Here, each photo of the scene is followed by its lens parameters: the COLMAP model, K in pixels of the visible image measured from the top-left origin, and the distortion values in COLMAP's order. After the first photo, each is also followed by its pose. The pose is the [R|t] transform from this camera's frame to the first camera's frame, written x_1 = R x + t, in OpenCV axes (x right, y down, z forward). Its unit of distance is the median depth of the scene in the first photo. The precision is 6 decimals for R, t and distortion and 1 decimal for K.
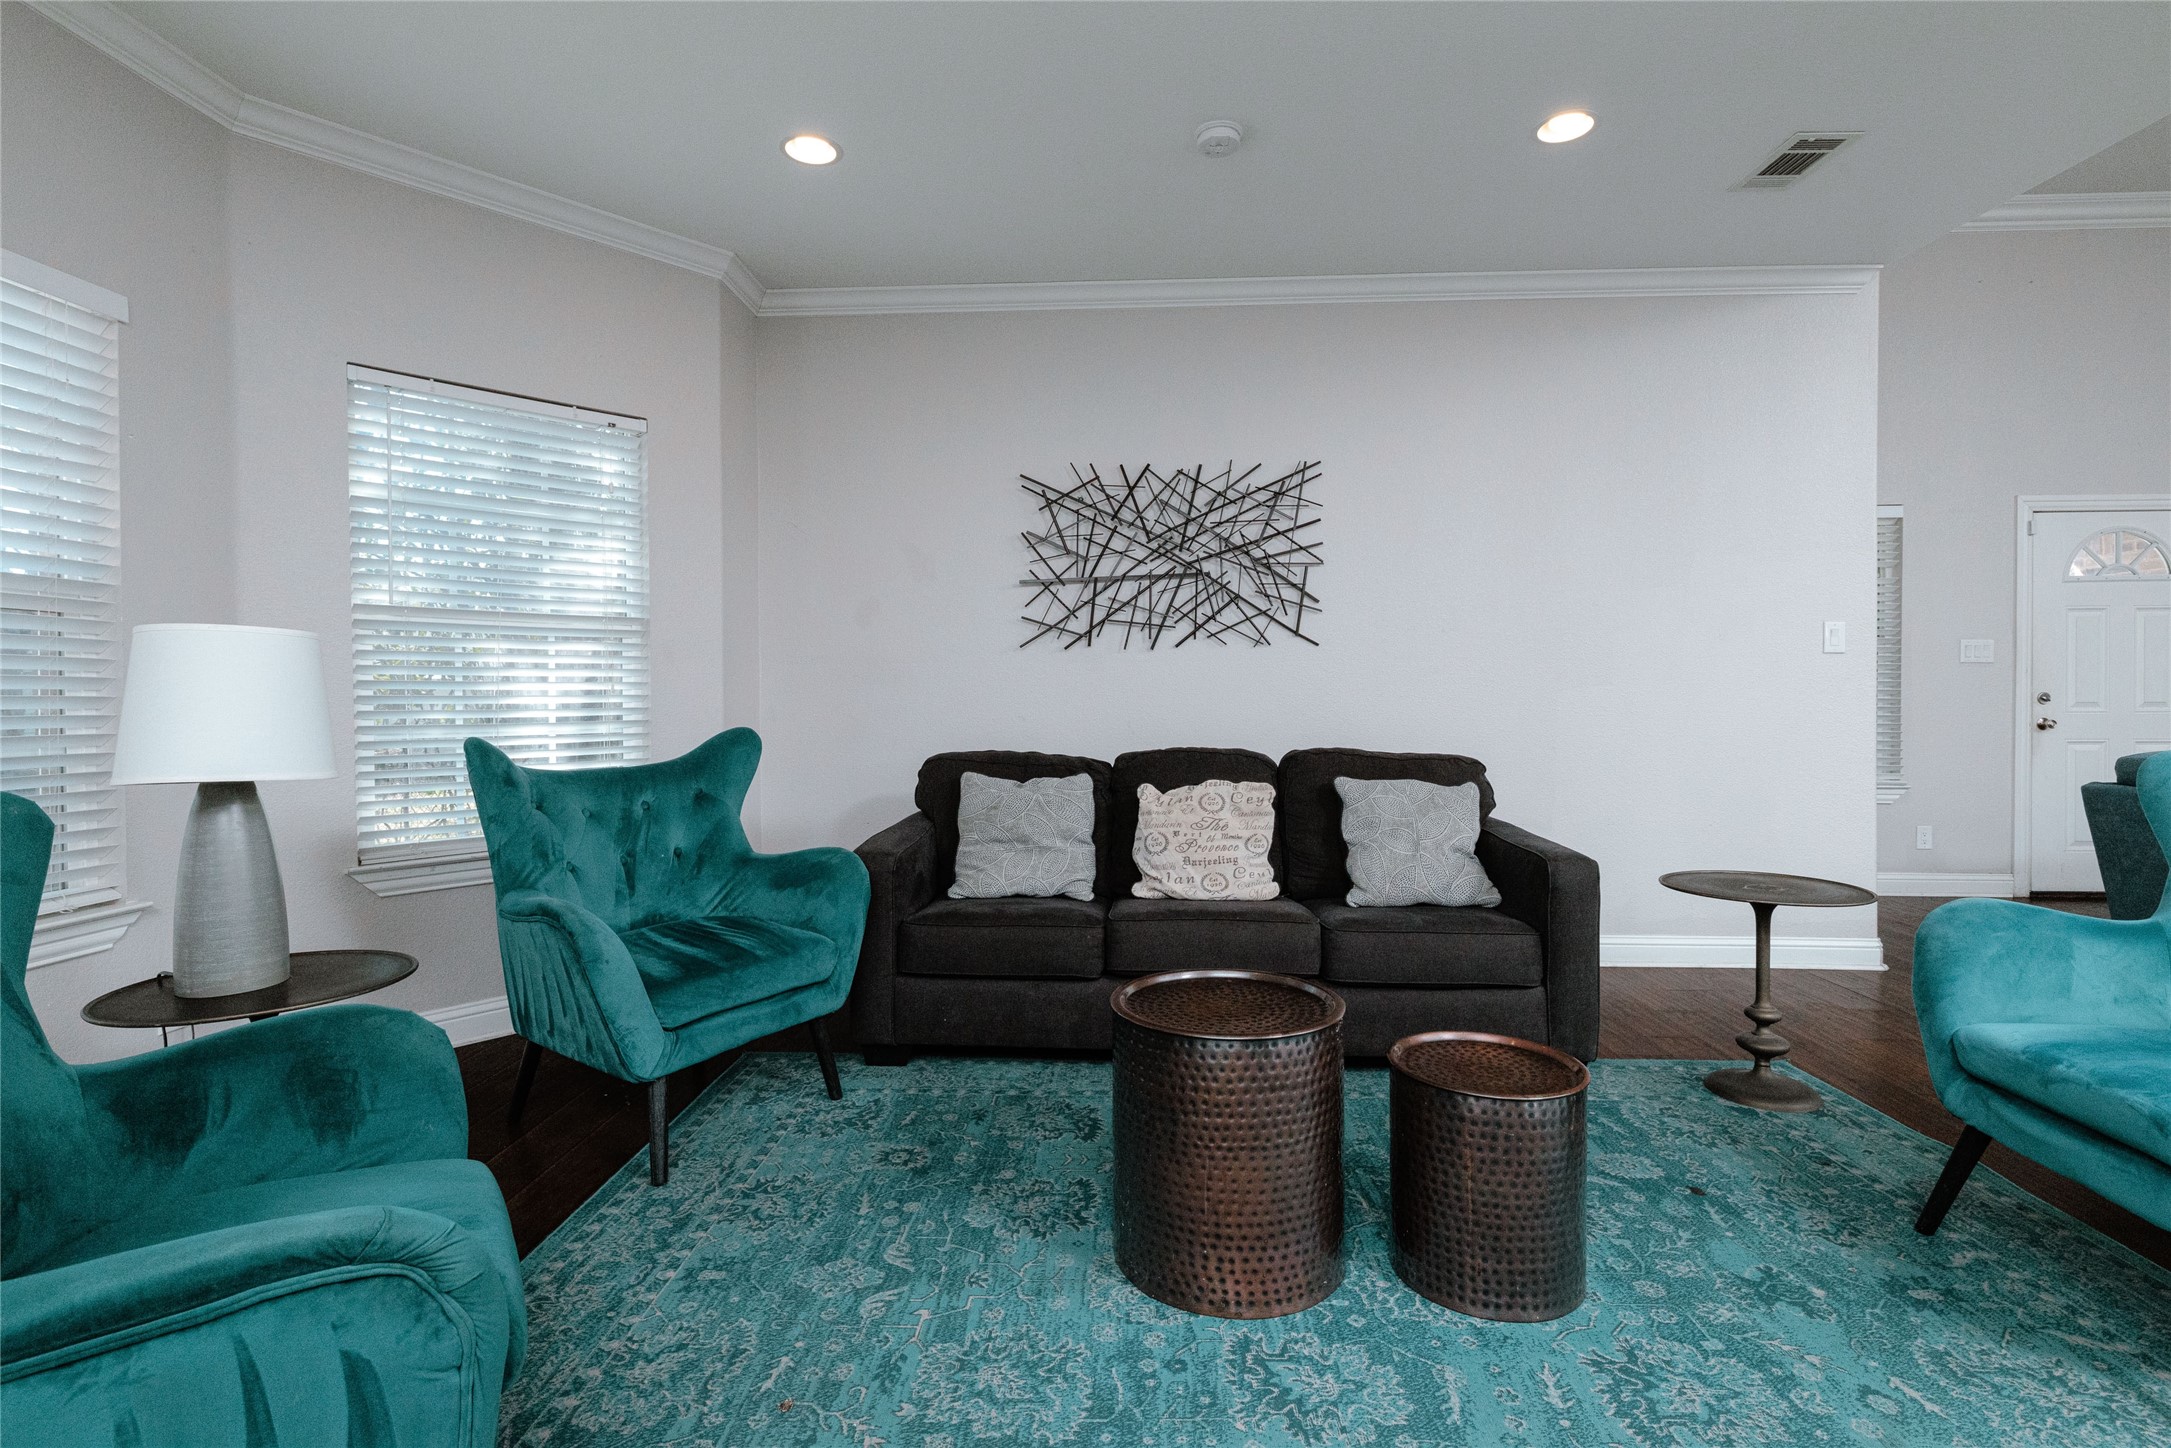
lens RADIAL K [[1029.3, 0, 1085.9], [0, 1029.3, 700.5], [0, 0, 1]] dist [-0.000628, -0.000440]
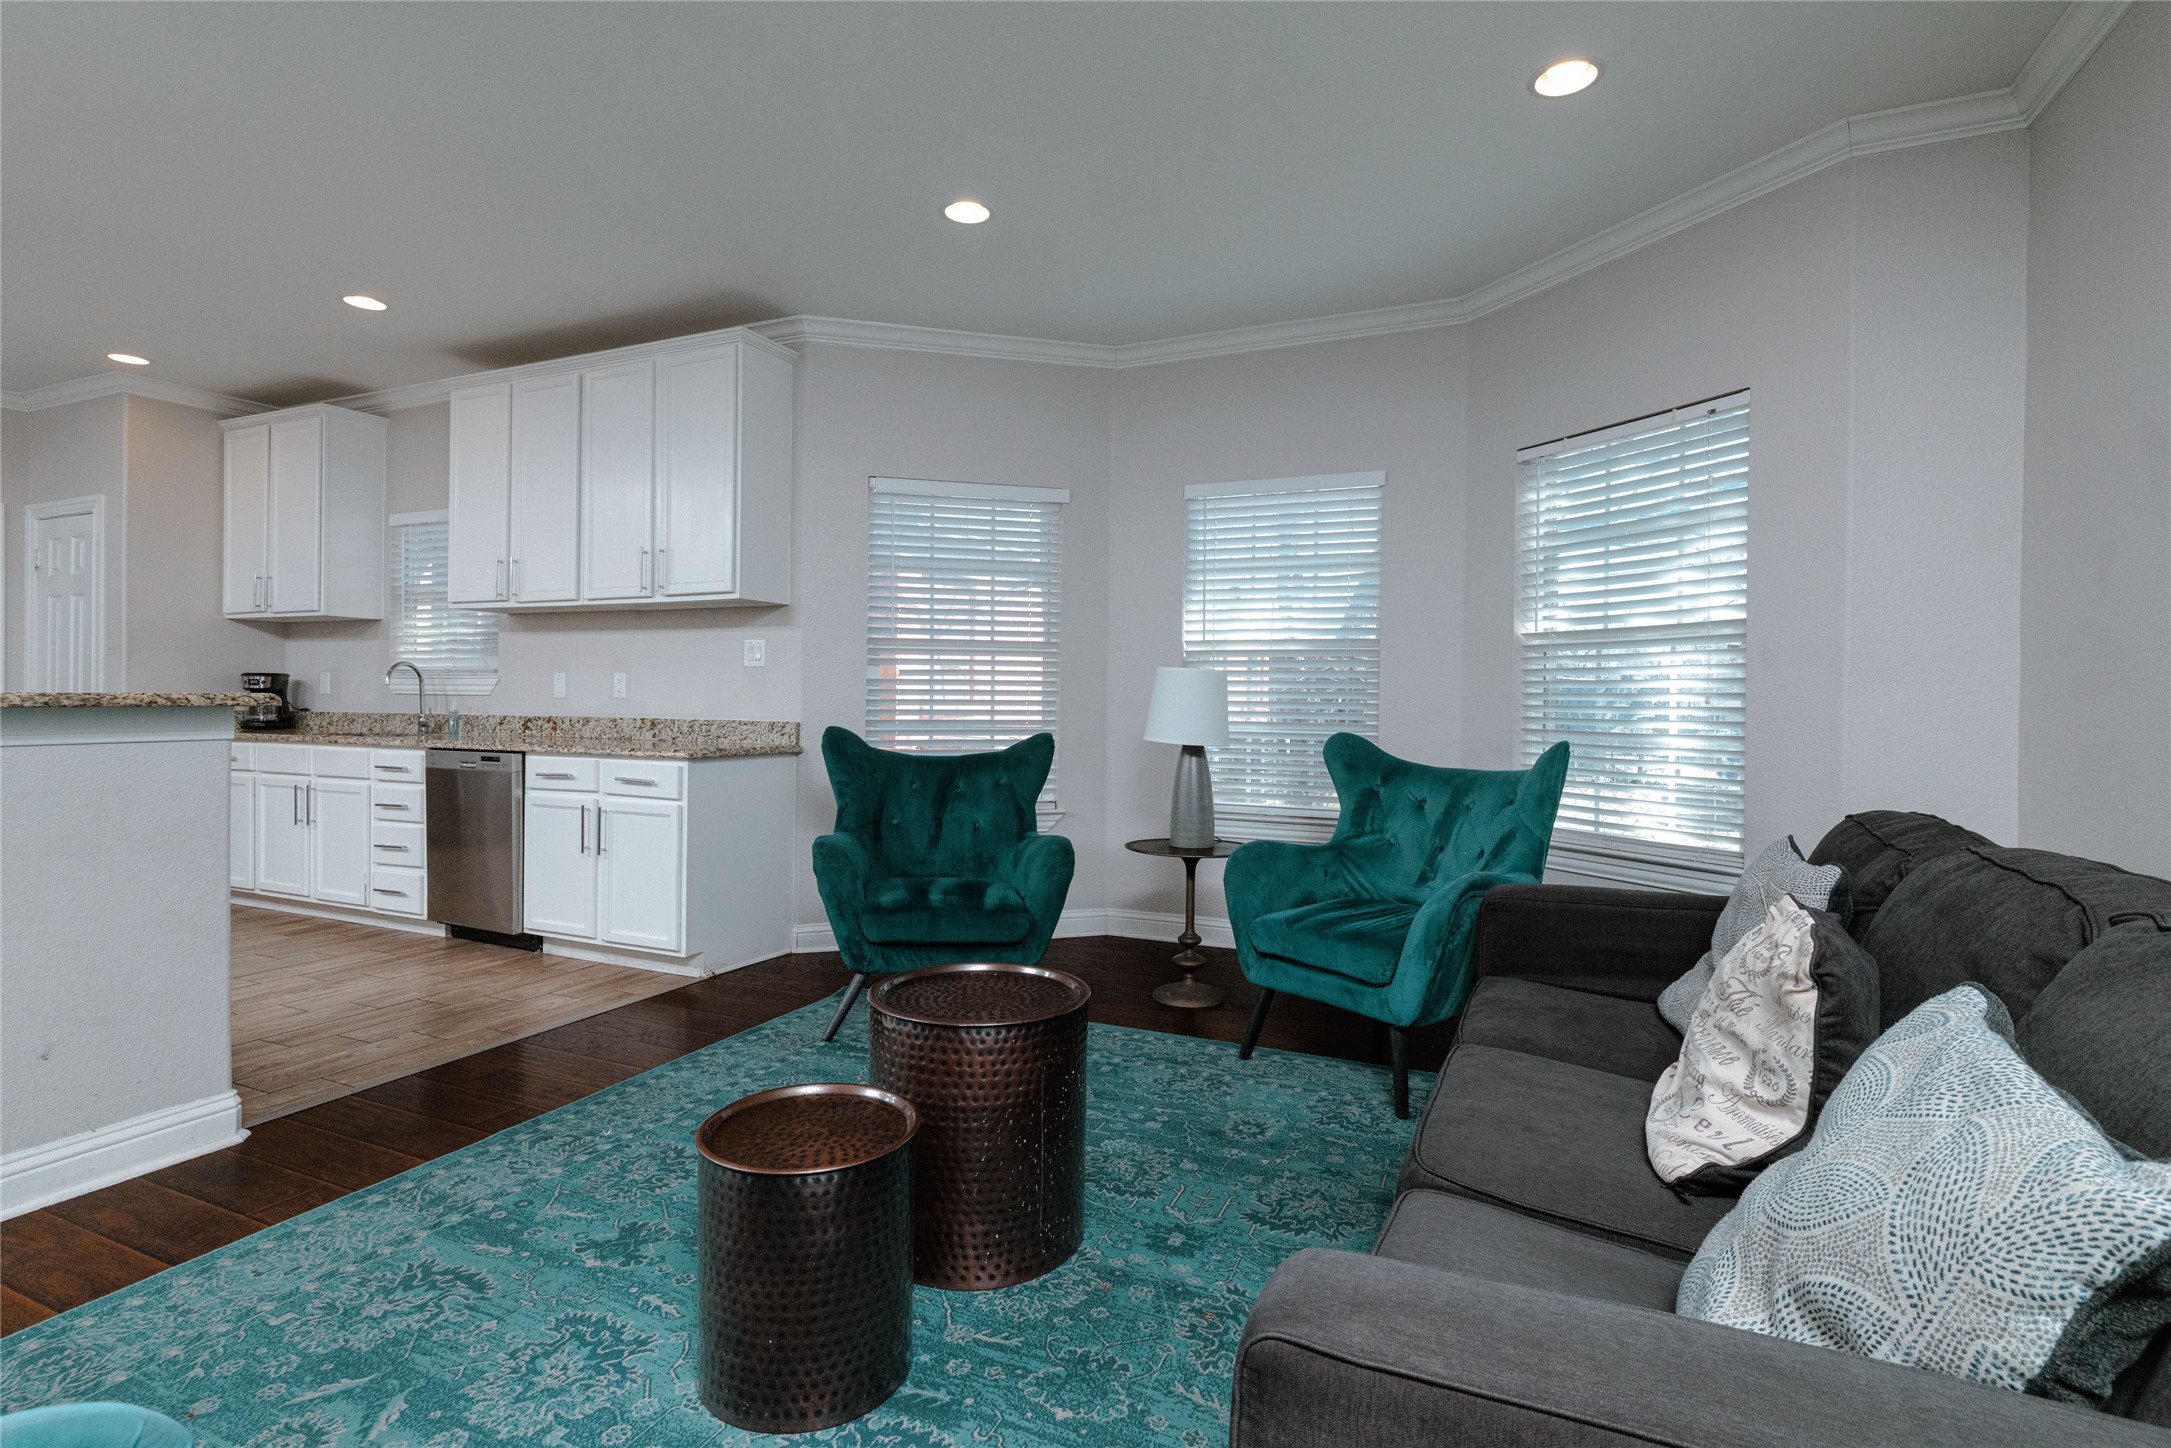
lens RADIAL K [[1029.3, 0, 1085.9], [0, 1029.3, 700.5], [0, 0, 1]] dist [-0.000628, -0.000440]
pose [[-0.366638, 0.002952, -0.930359, 0.516323], [-0.014507, 0.999855, 0.008889, -0.009906], [0.930251, 0.016755, -0.366542, 0.710000]]
